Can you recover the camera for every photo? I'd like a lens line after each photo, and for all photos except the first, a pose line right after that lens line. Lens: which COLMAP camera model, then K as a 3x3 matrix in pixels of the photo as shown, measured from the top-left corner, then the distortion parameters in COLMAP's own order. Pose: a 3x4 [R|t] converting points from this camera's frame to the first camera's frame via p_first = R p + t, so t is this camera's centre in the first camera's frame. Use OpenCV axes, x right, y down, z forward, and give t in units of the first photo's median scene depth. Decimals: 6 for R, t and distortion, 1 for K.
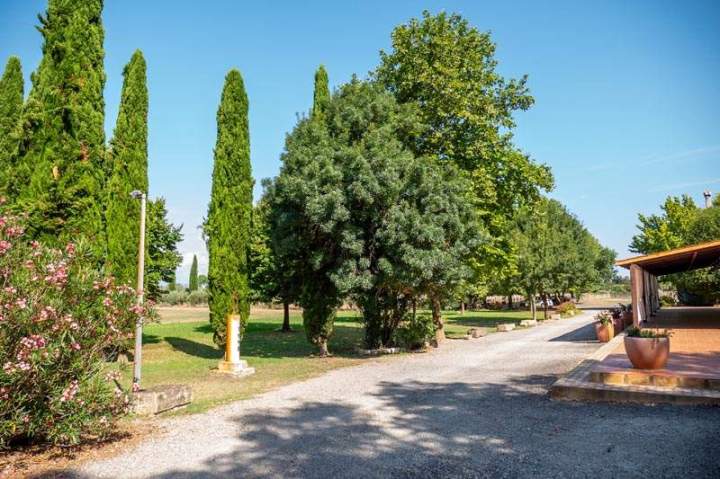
lens RADIAL K [[505.2, 0, 360.0], [0, 505.2, 239.5], [0, 0, 1]] dist [-0.002033, 0.000512]
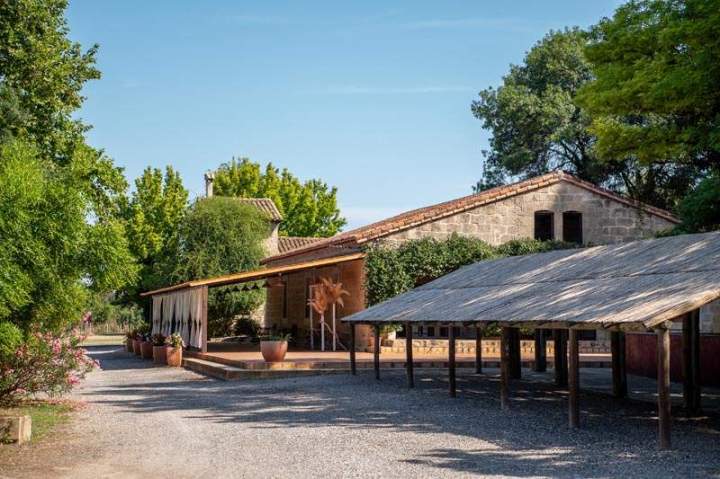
lens RADIAL K [[1339.4, 0, 360.0], [0, 1339.4, 239.5], [0, 0, 1]] dist [0.181449, 0.134839]
pose [[0.700011, 0.060686, 0.711549, -0.834071], [-0.090764, 0.995863, 0.004358, -0.060020], [-0.708341, -0.067633, 0.702623, -0.777773]]
